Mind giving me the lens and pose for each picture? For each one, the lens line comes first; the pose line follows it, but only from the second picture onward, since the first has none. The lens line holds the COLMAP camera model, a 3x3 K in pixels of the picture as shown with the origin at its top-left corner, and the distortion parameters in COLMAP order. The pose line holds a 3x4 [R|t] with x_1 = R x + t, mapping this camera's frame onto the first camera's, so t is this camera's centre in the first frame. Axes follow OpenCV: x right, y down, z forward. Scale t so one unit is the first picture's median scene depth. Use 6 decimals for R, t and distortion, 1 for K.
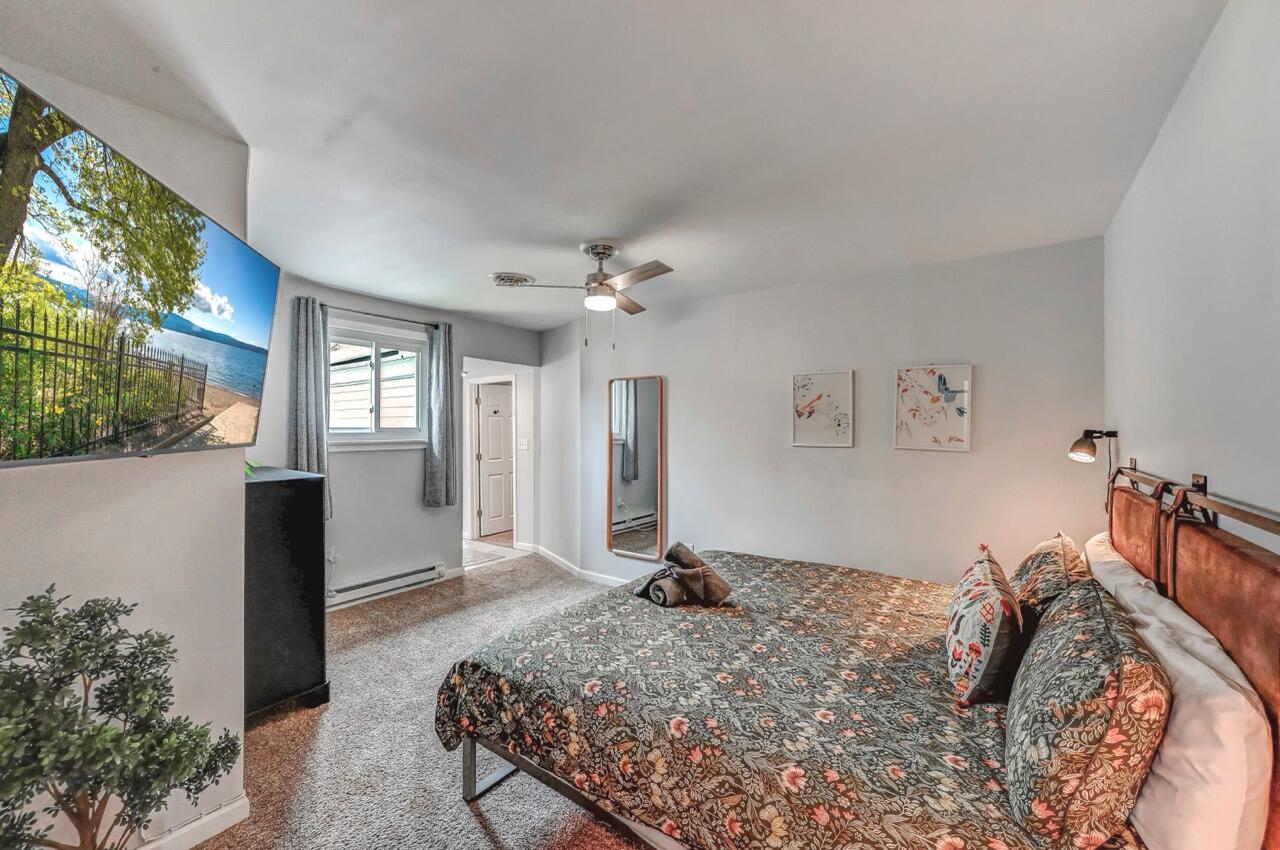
lens RADIAL K [[507.6, 0, 640.0], [0, 507.6, 425.0], [0, 0, 1]] dist [-0.000842, -0.000148]
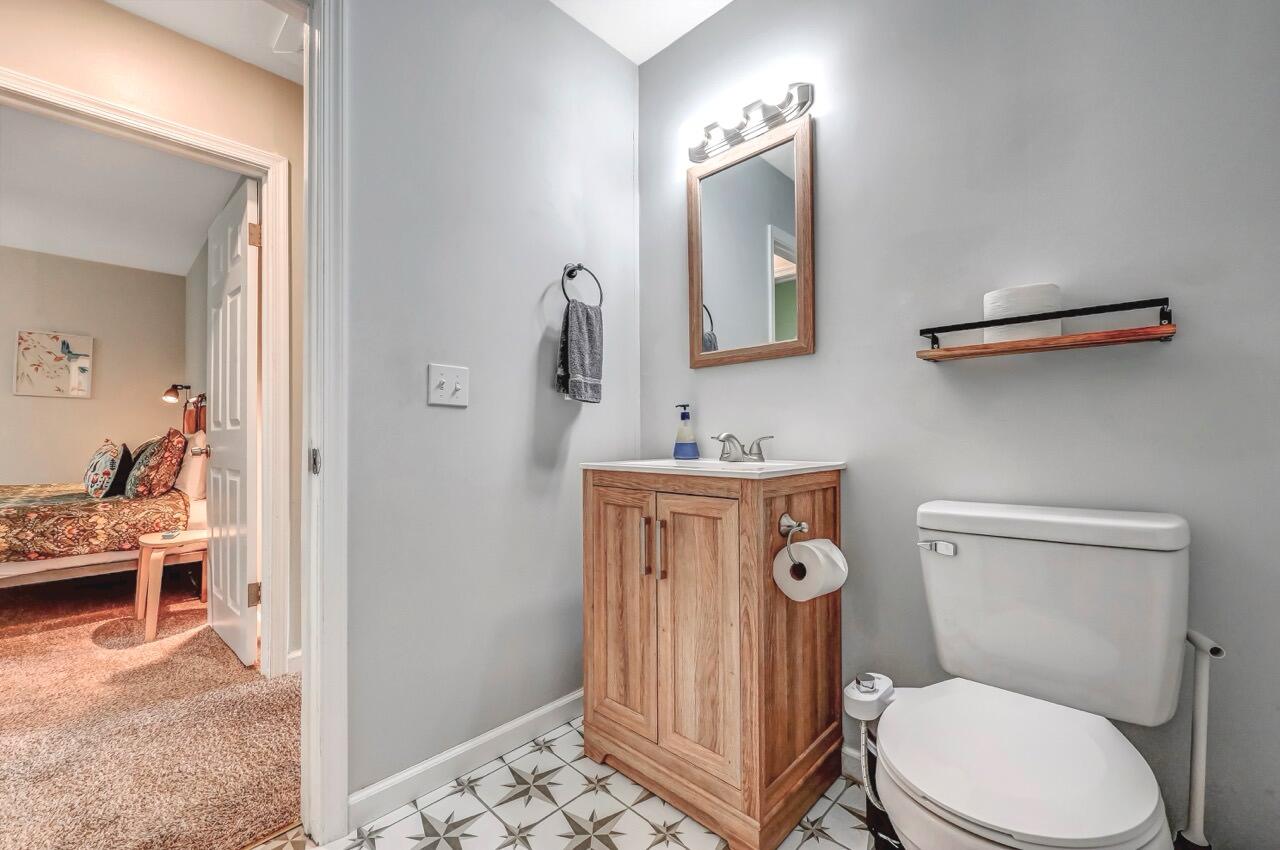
lens RADIAL K [[507.6, 0, 640.0], [0, 507.6, 425.0], [0, 0, 1]] dist [-0.000842, -0.000148]
pose [[0.134145, 0.011876, 0.990891, -0.542067], [0.000943, 0.999926, -0.012112, 0.144907], [-0.990961, 0.002560, 0.134124, -0.705011]]
